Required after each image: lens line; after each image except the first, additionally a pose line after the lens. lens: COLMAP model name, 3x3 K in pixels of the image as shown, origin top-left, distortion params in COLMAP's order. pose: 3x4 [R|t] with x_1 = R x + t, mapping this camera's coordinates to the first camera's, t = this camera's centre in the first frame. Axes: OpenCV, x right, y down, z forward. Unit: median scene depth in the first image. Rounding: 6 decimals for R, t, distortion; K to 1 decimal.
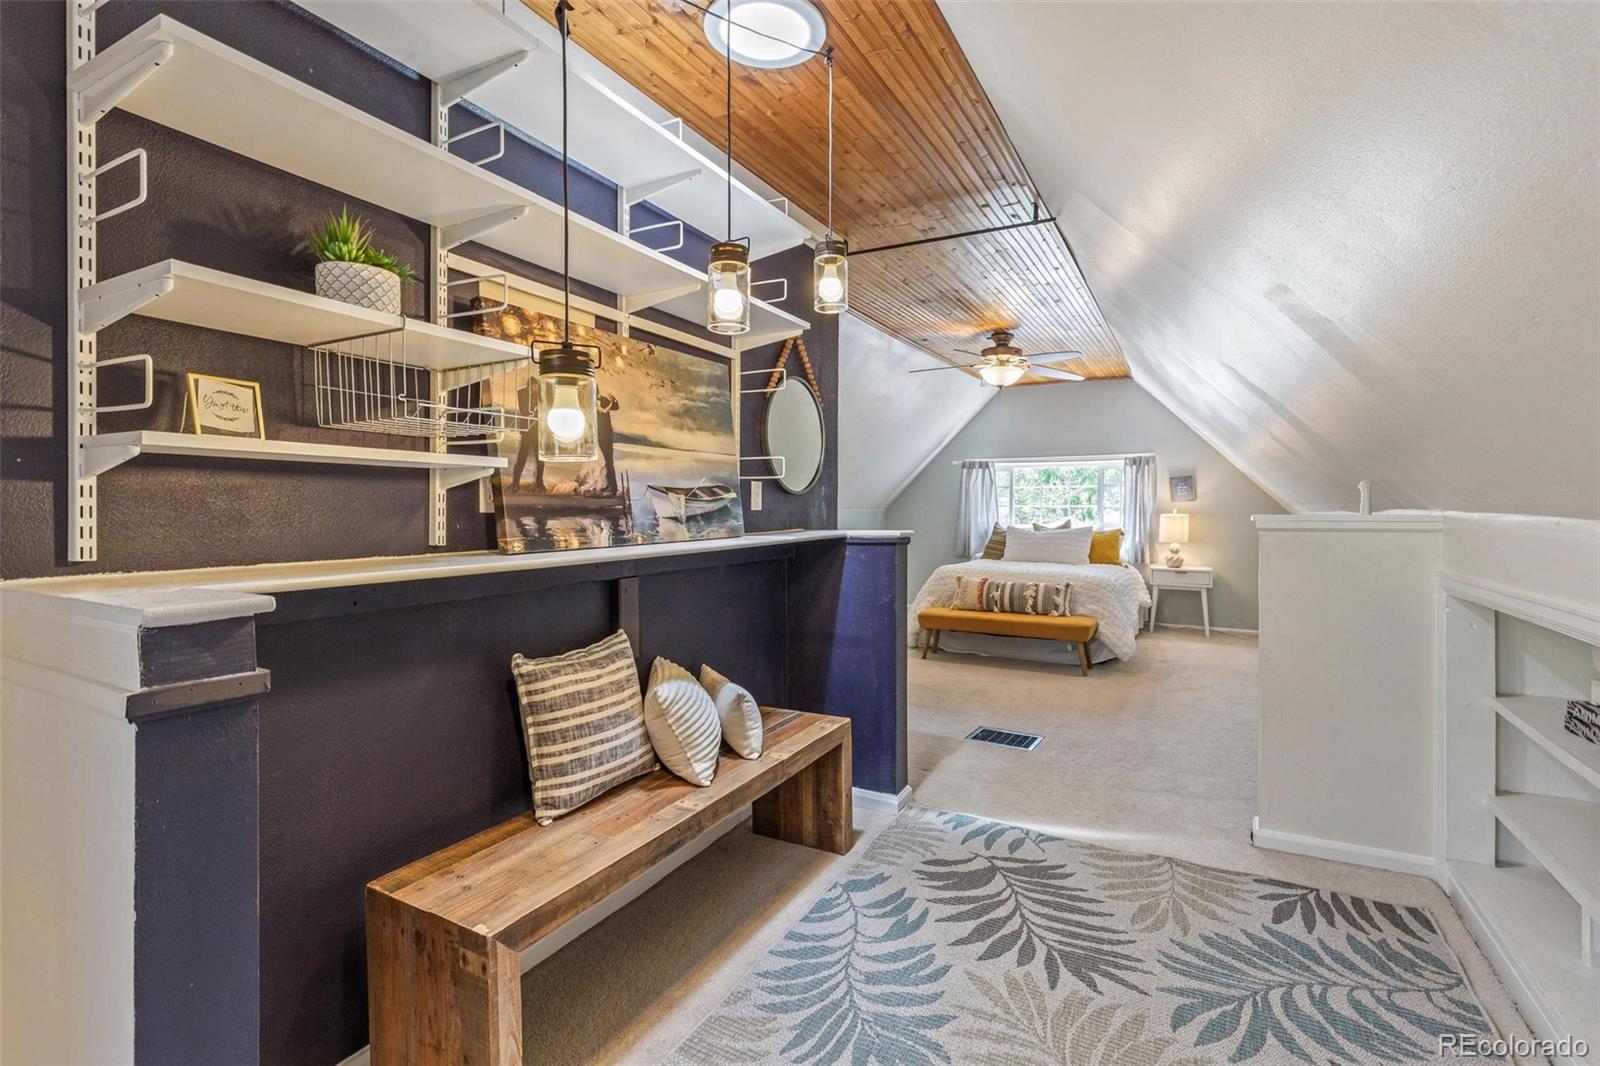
lens RADIAL K [[744.1, 0, 798.5], [0, 744.1, 524.3], [0, 0, 1]] dist [0.009331, -0.003204]
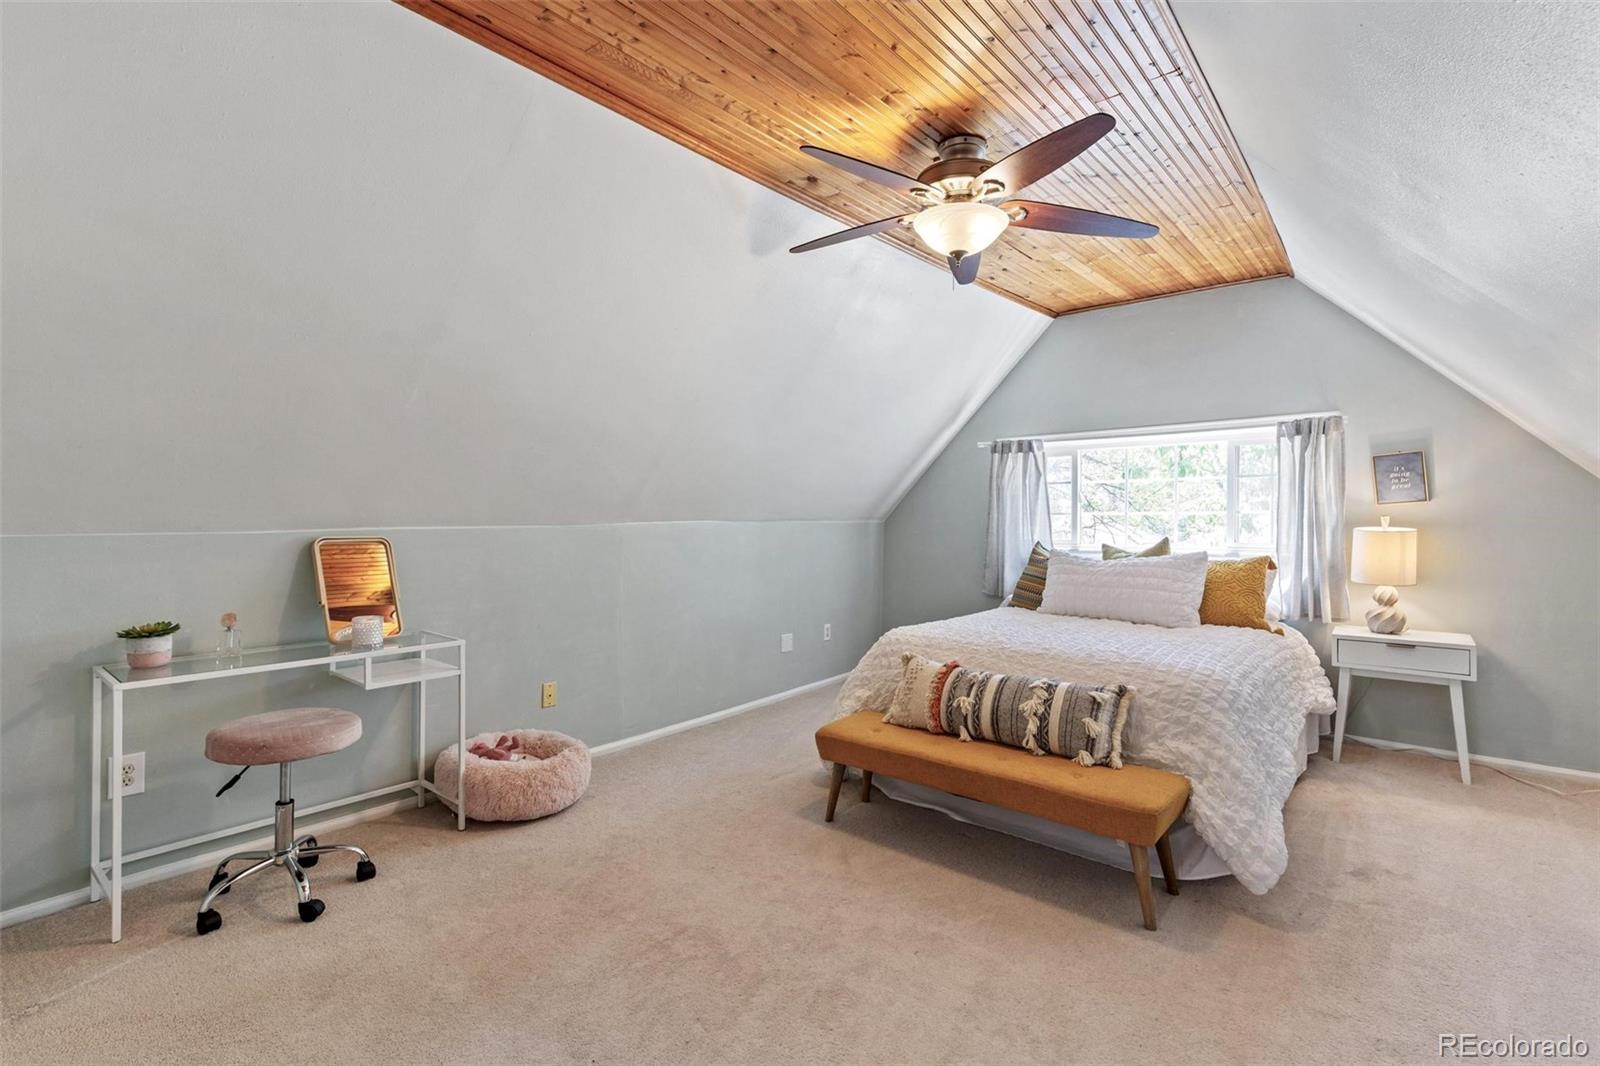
lens RADIAL K [[744.1, 0, 807.1], [0, 744.1, 525.2], [0, 0, 1]] dist [0.009331, -0.003204]
pose [[0.983149, -0.004601, -0.182747, 0.217464], [0.002659, 0.999937, -0.010873, -0.011247], [0.182786, 0.010204, 0.983100, 0.441760]]
